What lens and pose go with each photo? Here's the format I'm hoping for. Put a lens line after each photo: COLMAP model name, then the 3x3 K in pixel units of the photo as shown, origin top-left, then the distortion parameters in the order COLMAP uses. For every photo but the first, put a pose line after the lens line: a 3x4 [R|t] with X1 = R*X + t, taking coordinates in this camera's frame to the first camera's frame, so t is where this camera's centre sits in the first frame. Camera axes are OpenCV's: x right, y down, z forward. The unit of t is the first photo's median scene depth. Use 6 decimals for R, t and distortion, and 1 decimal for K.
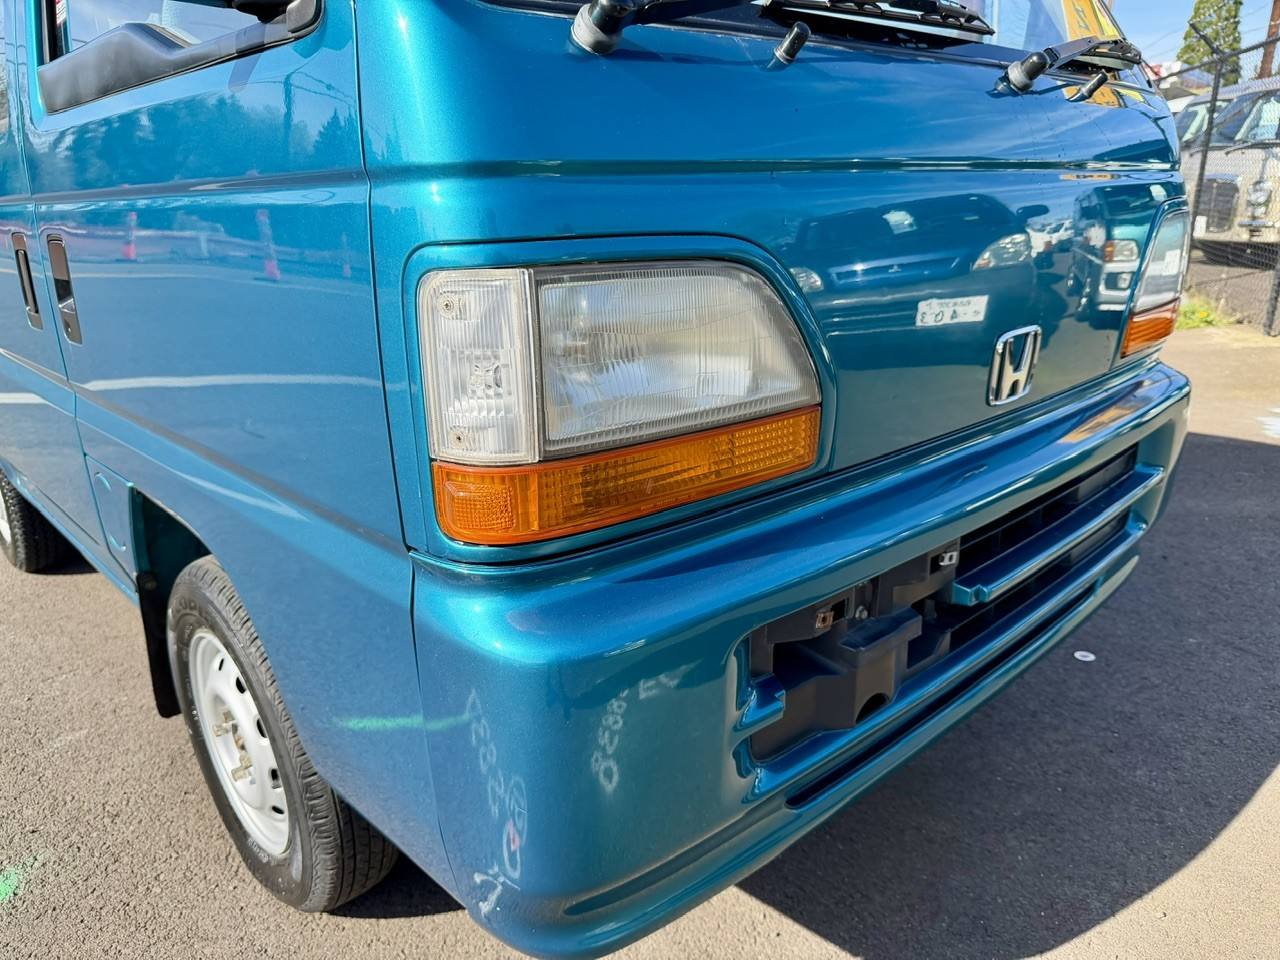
lens RADIAL K [[922.5, 0, 640.0], [0, 922.5, 480.0], [0, 0, 1]] dist [0.054510, -0.080588]
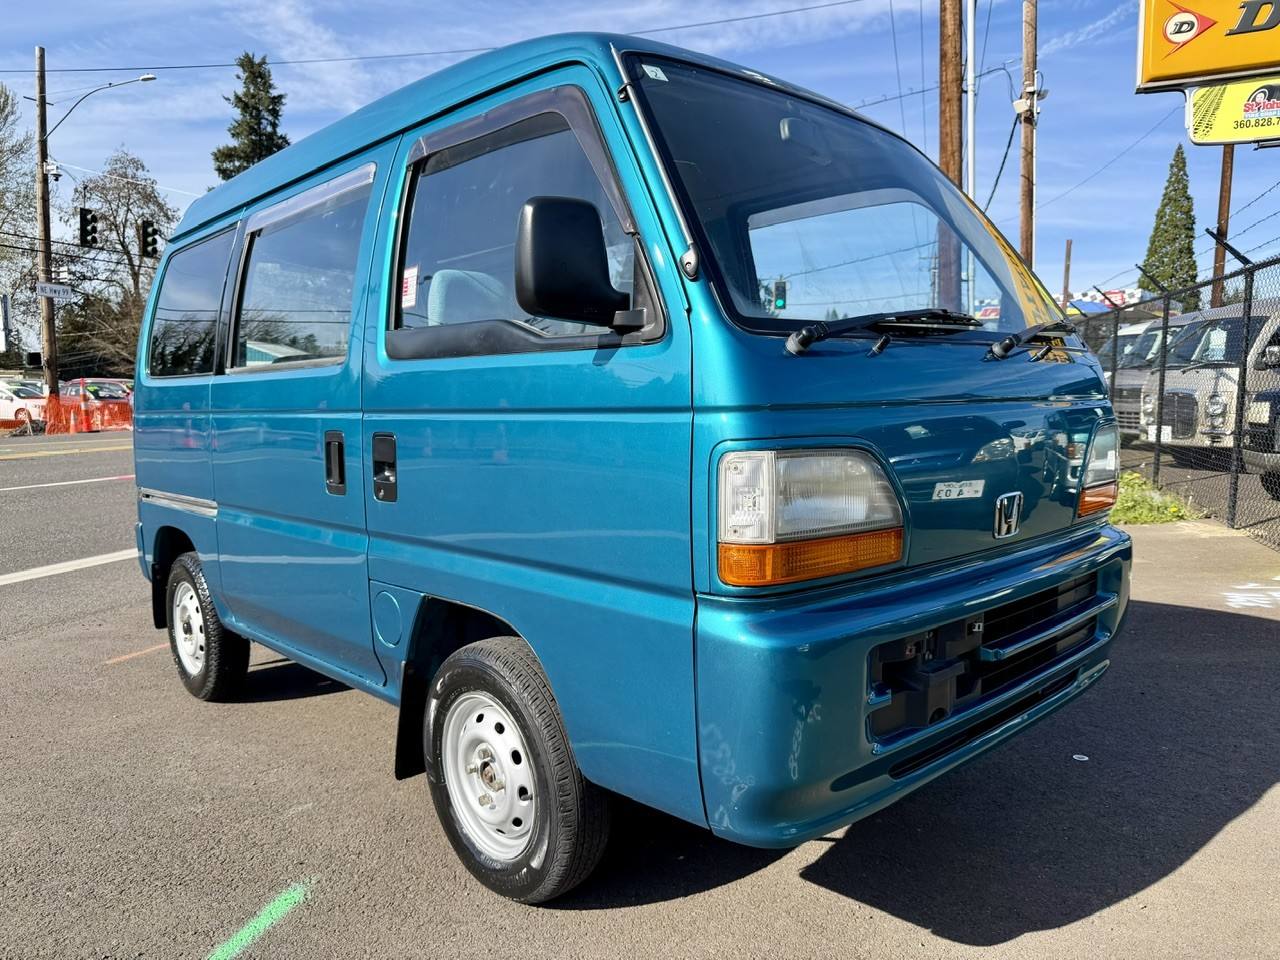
lens RADIAL K [[903.1, 0, 640.0], [0, 903.1, 480.0], [0, 0, 1]] dist [0.044570, -0.062863]
pose [[0.999937, 0.009680, -0.005734, -0.184270], [-0.010663, 0.977981, -0.208421, 0.120467], [0.003590, 0.208469, 0.978022, -0.448752]]
